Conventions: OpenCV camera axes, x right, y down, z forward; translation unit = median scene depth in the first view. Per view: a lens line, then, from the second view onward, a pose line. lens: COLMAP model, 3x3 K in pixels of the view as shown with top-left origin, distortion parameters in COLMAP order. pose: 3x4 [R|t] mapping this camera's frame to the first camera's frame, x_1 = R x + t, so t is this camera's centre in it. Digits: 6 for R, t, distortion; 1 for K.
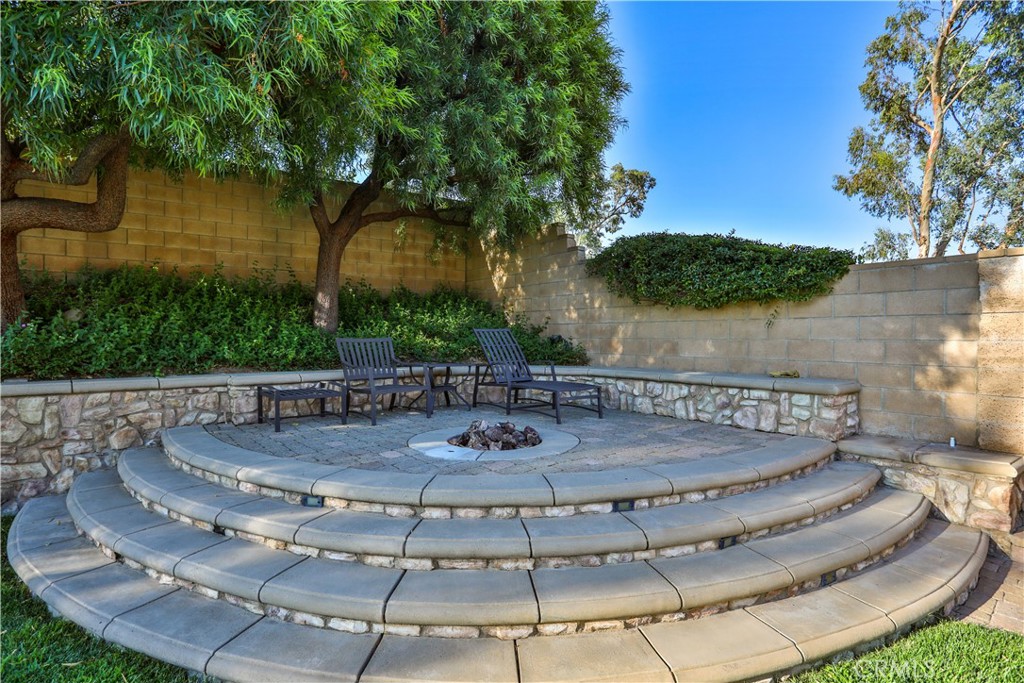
lens RADIAL K [[519.8, 0, 512.0], [0, 519.8, 341.5], [0, 0, 1]] dist [-0.072883, 0.029704]
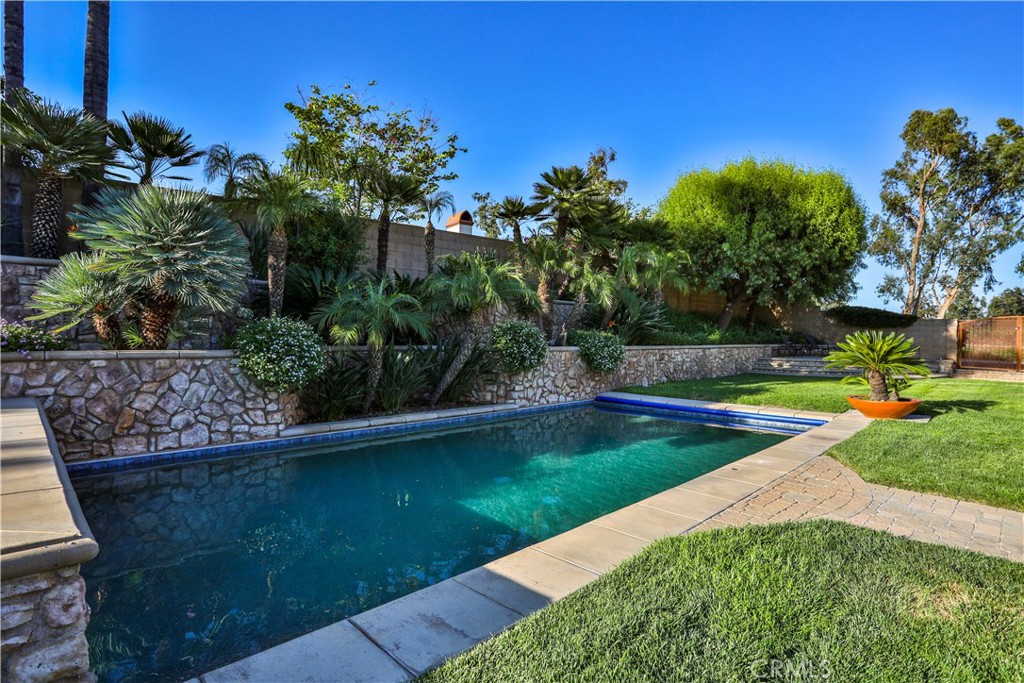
lens RADIAL K [[519.8, 0, 512.0], [0, 519.8, 341.5], [0, 0, 1]] dist [-0.072883, 0.029704]
pose [[0.999574, 0.009972, 0.027418, -1.688586], [-0.009942, 0.999950, -0.001230, 0.049334], [-0.027429, 0.000956, 0.999623, -1.937140]]
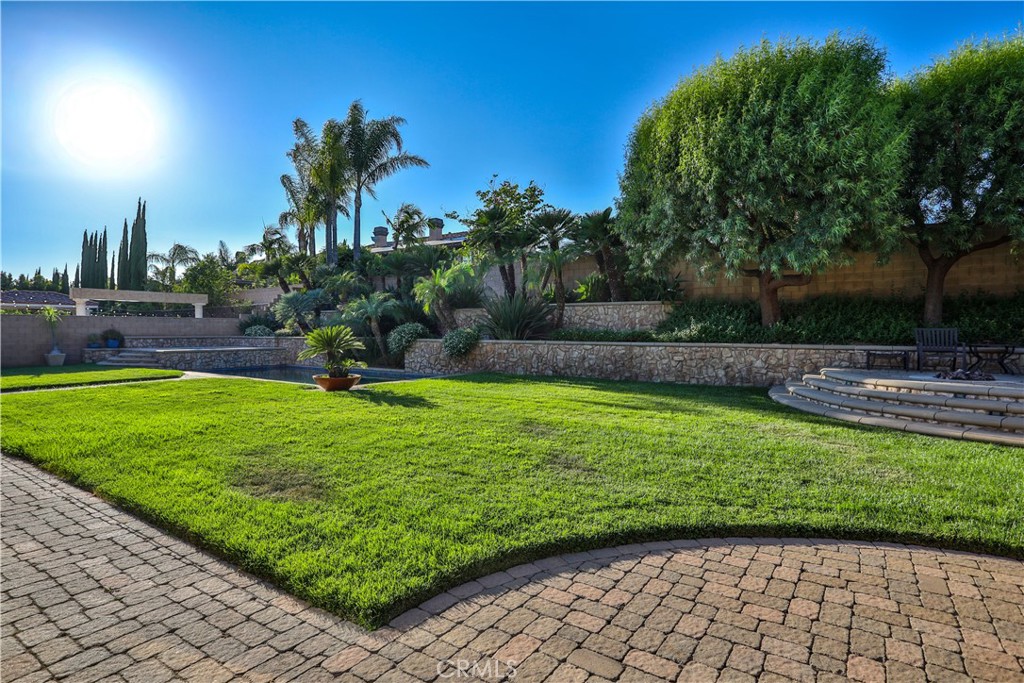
lens RADIAL K [[519.8, 0, 512.0], [0, 519.8, 341.5], [0, 0, 1]] dist [-0.072883, 0.029704]
pose [[0.252195, 0.019254, -0.967485, 0.854406], [-0.016173, 0.999746, 0.015680, 0.030434], [0.967541, 0.011692, 0.252442, -0.701912]]
